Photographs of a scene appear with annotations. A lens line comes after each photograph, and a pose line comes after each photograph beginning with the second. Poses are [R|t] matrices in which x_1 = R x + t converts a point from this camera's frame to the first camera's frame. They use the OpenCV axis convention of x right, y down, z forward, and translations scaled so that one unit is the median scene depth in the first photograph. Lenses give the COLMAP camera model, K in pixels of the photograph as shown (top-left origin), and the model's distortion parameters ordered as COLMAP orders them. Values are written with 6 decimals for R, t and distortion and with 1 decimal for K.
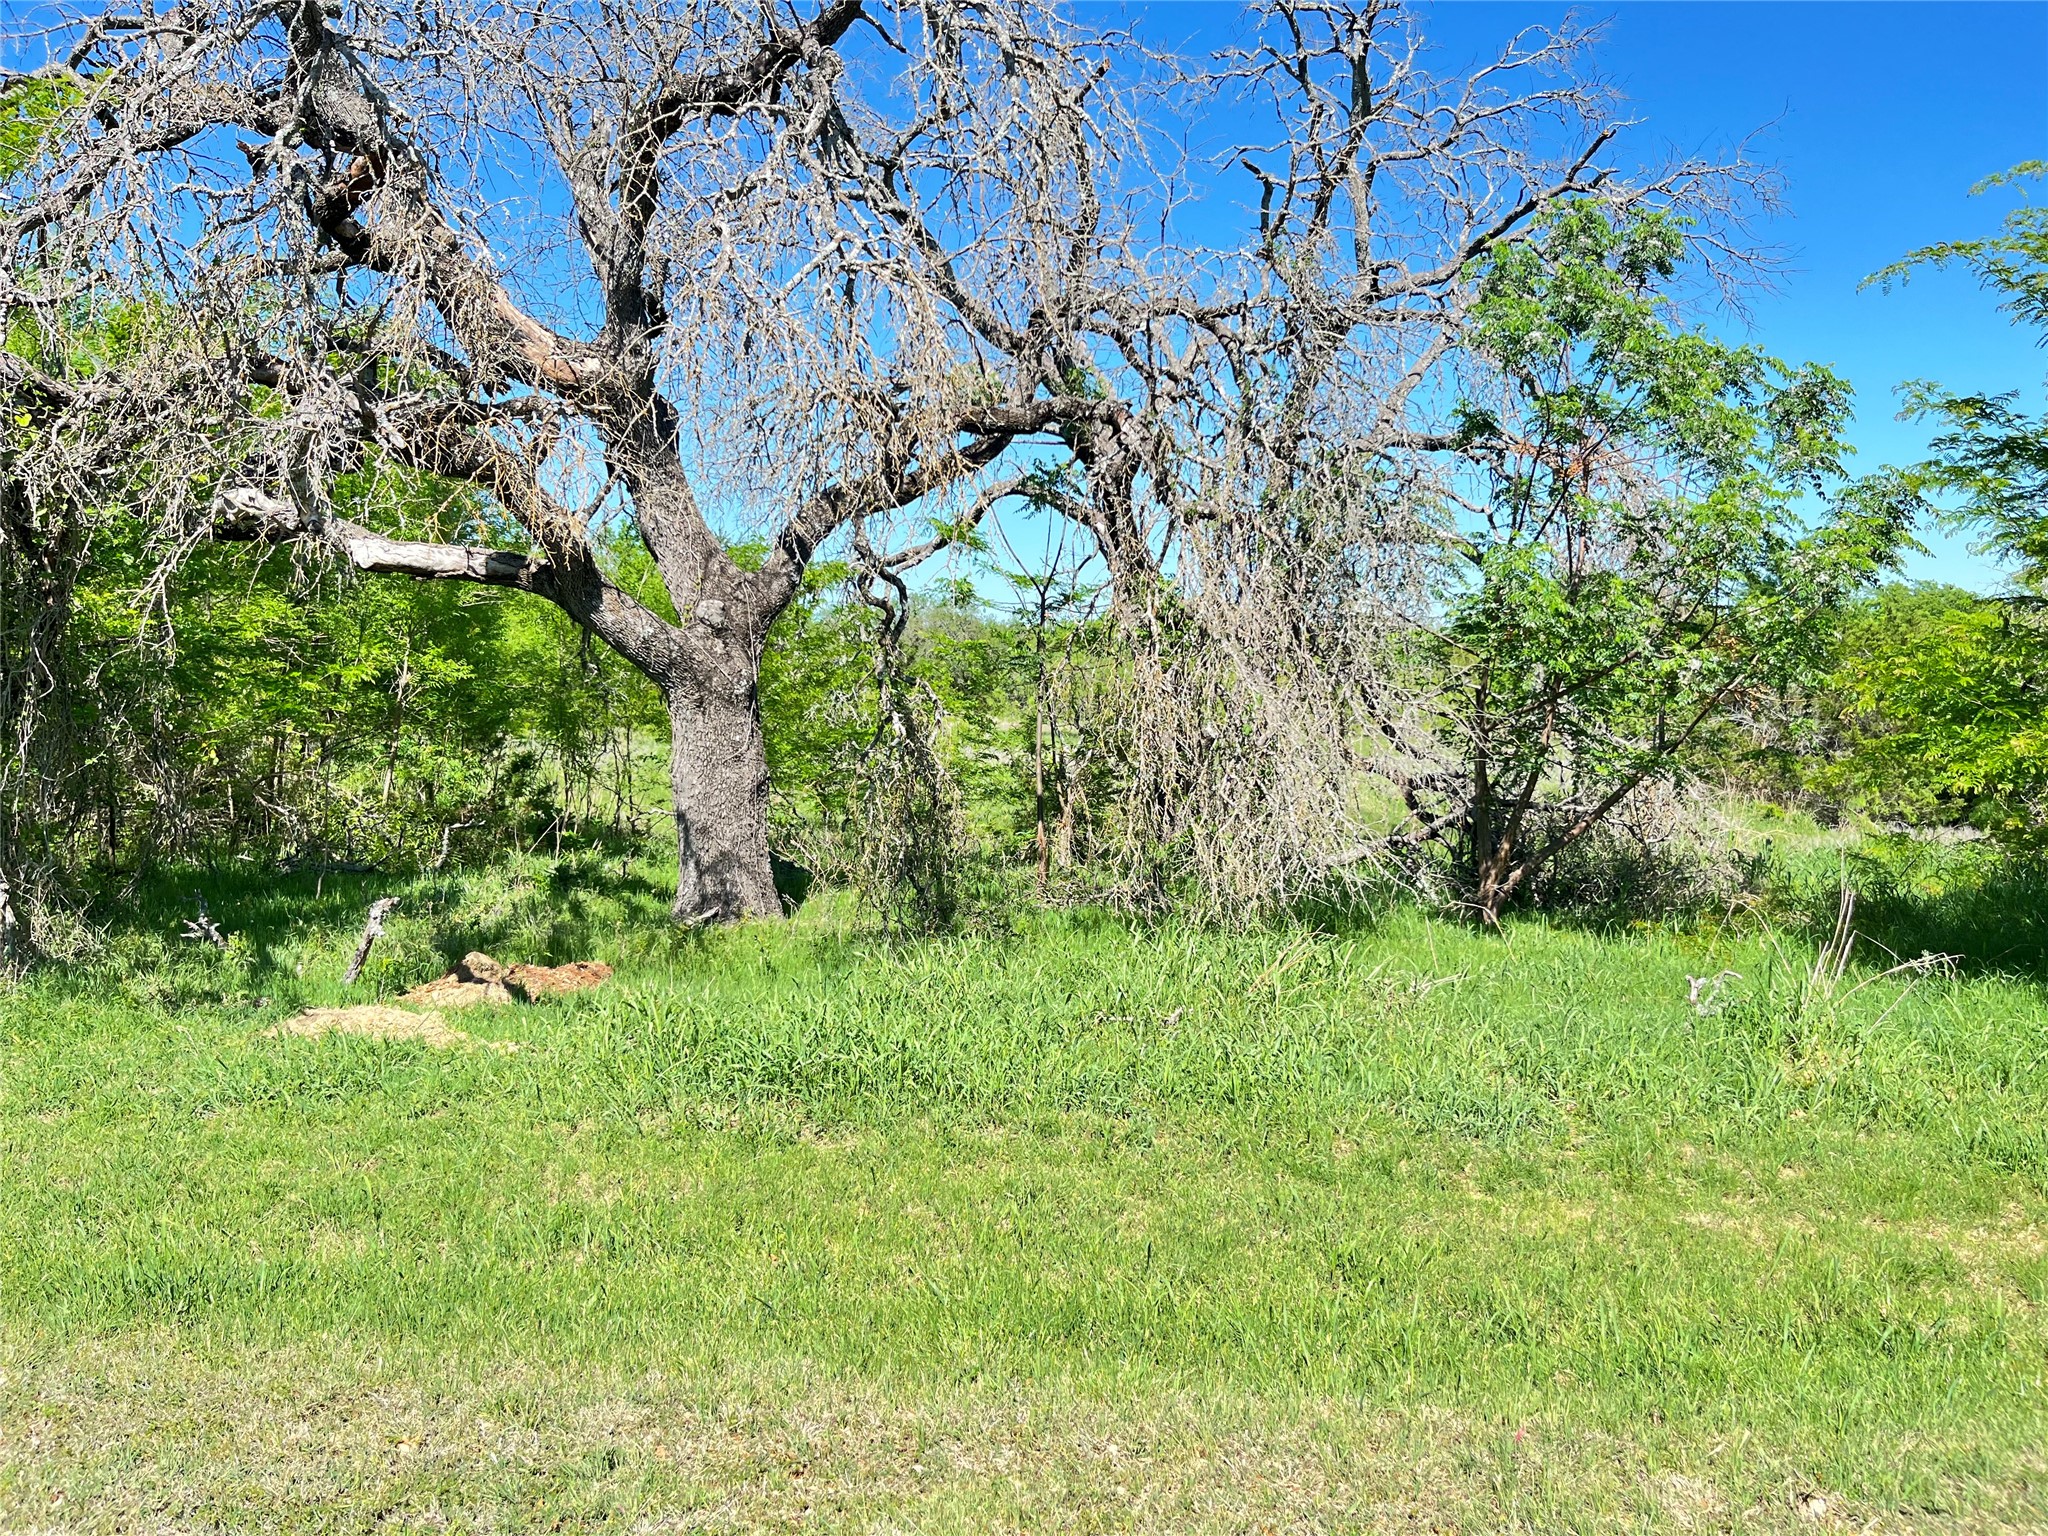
lens RADIAL K [[1554.9, 0, 1036.0], [0, 1554.9, 769.0], [0, 0, 1]] dist [0.083507, -0.101220]
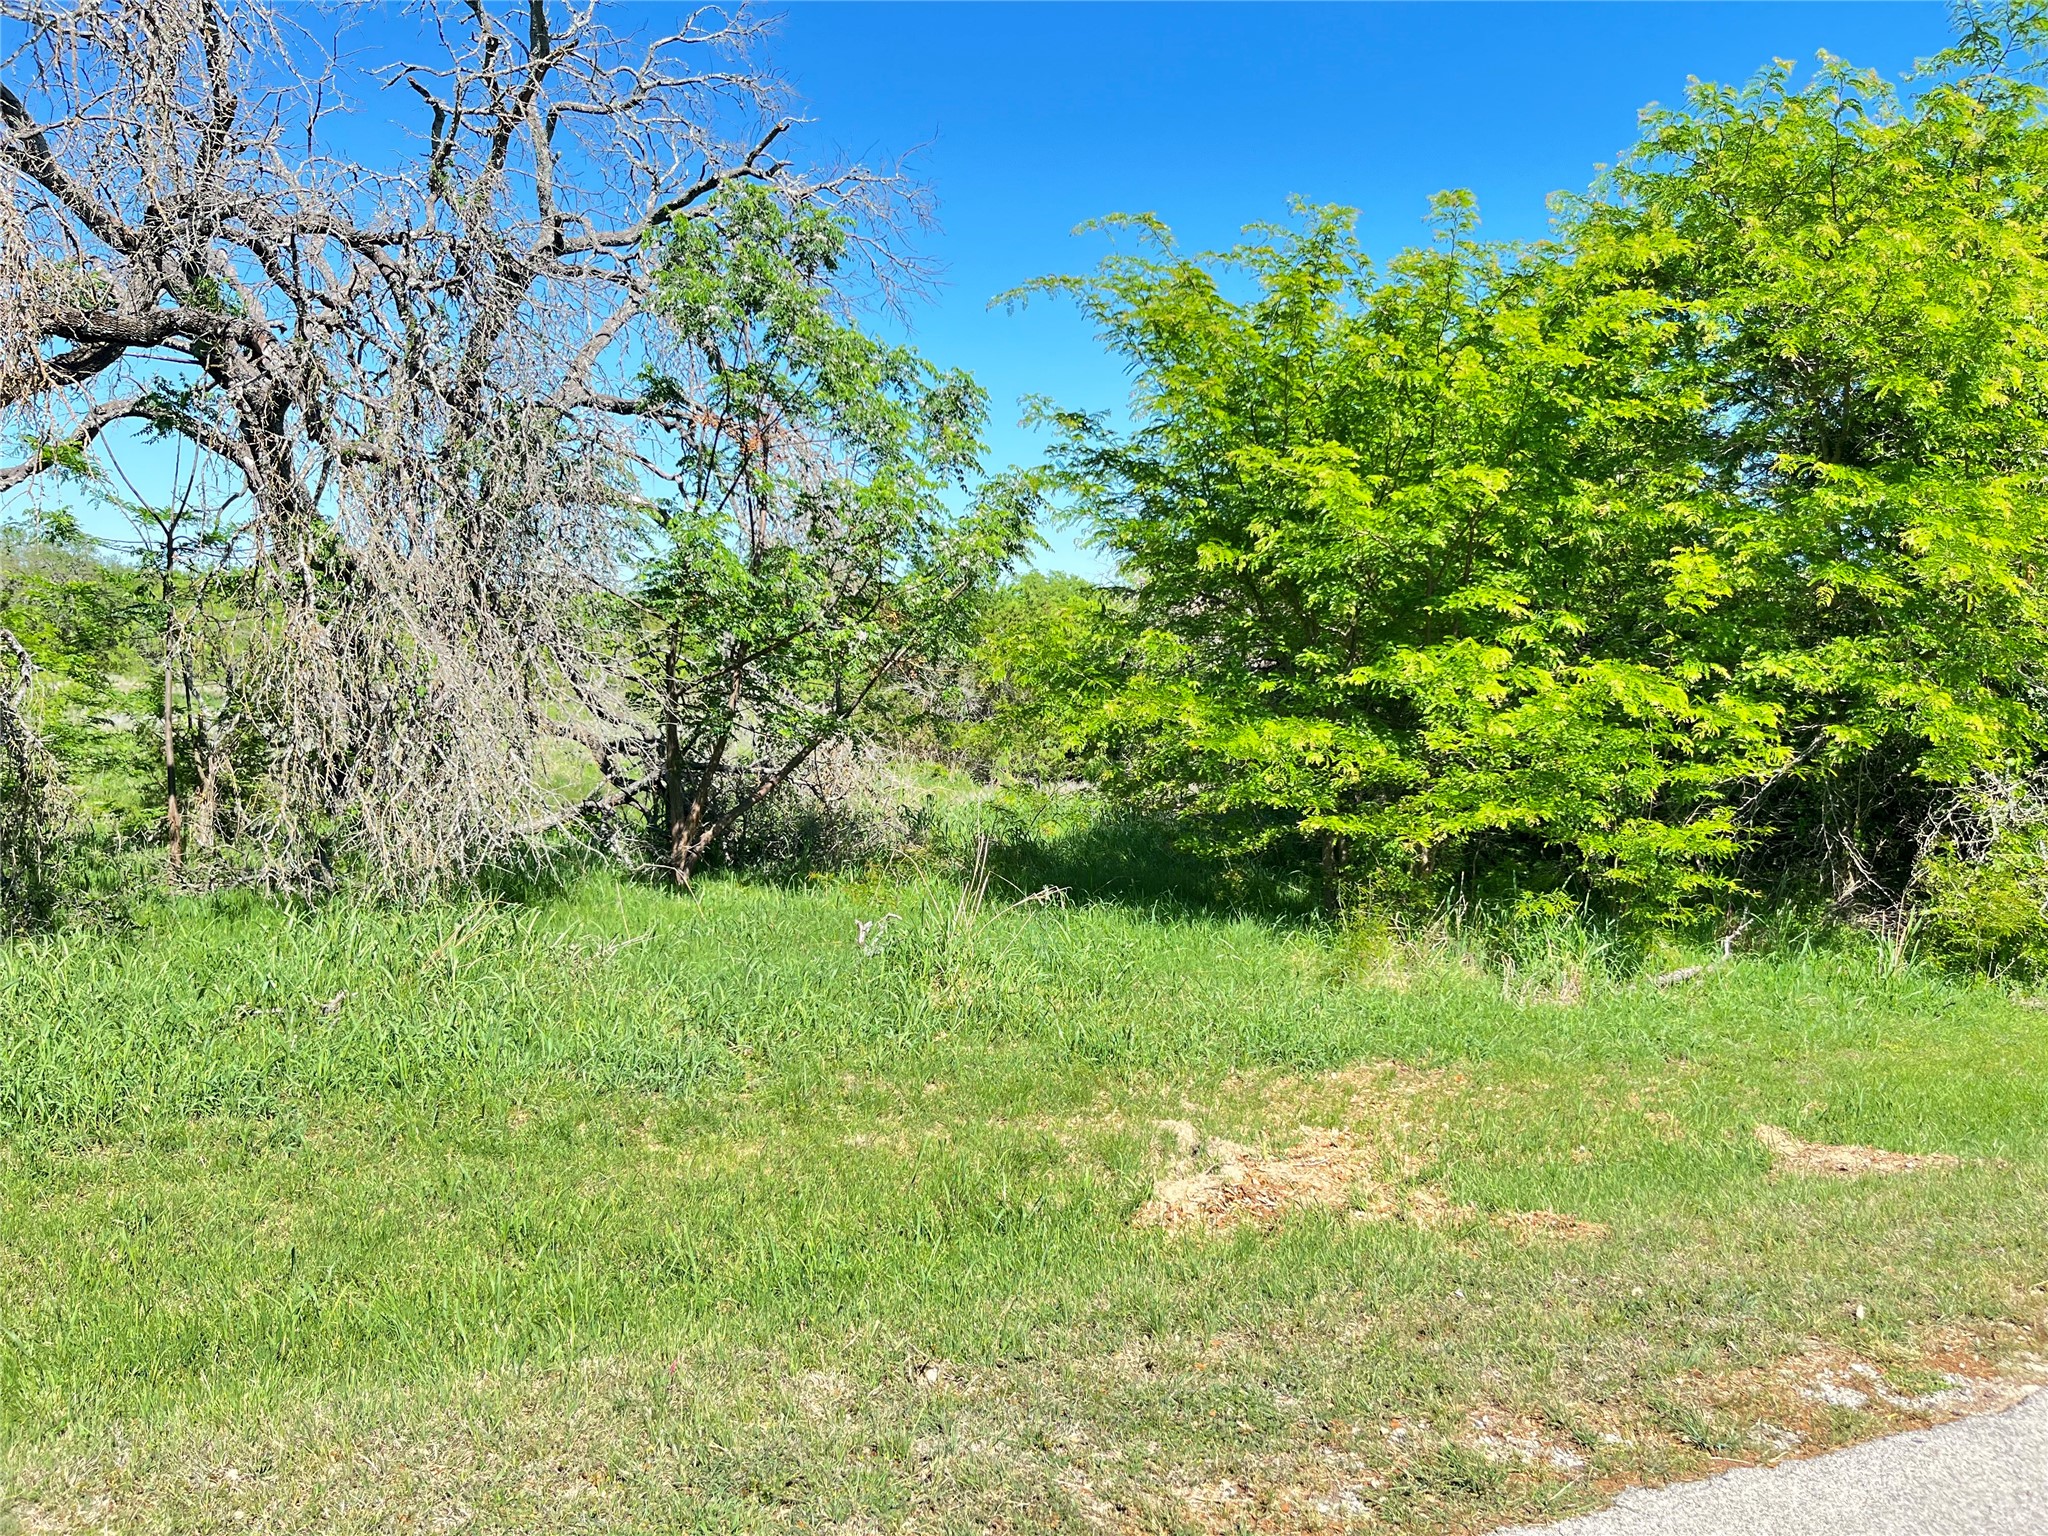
lens RADIAL K [[1554.9, 0, 1036.0], [0, 1554.9, 769.0], [0, 0, 1]] dist [0.083507, -0.101220]
pose [[0.881071, -0.016212, 0.472707, 0.013486], [0.006424, 0.999730, 0.022314, 0.002624], [-0.472941, -0.016624, 0.880937, -0.008530]]
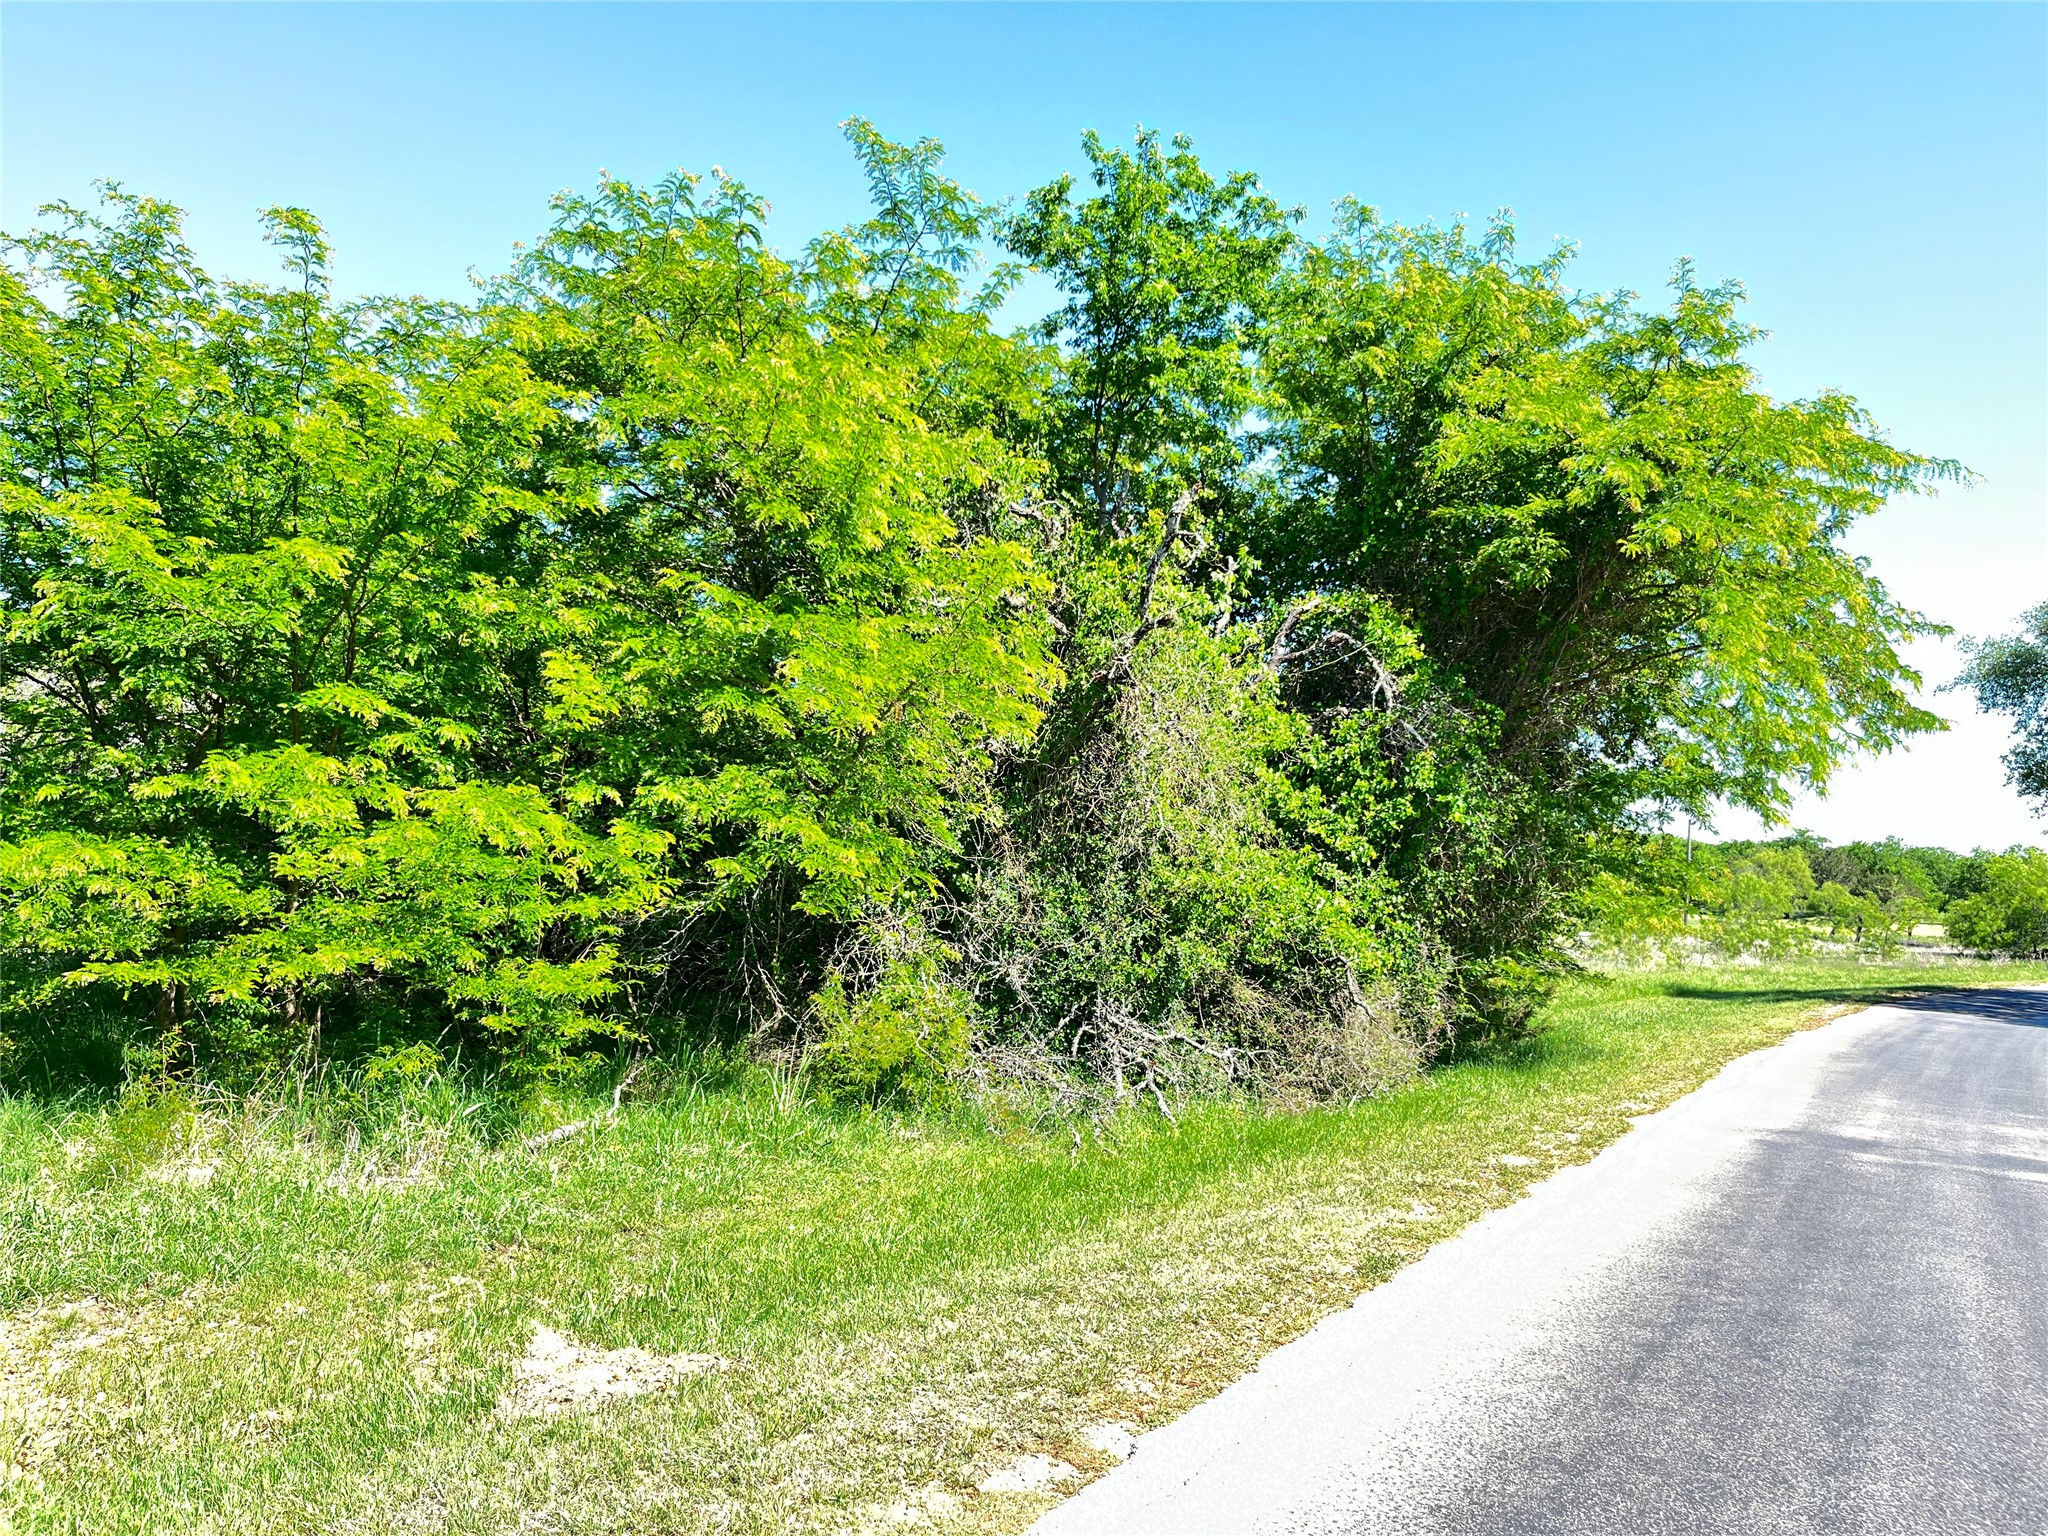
lens RADIAL K [[1554.9, 0, 1036.0], [0, 1554.9, 769.0], [0, 0, 1]] dist [0.083507, -0.101220]
pose [[0.497415, 0.059128, 0.865495, 0.267455], [-0.013742, 0.998086, -0.060289, 0.001627], [-0.867404, 0.018095, 0.497276, -0.002011]]
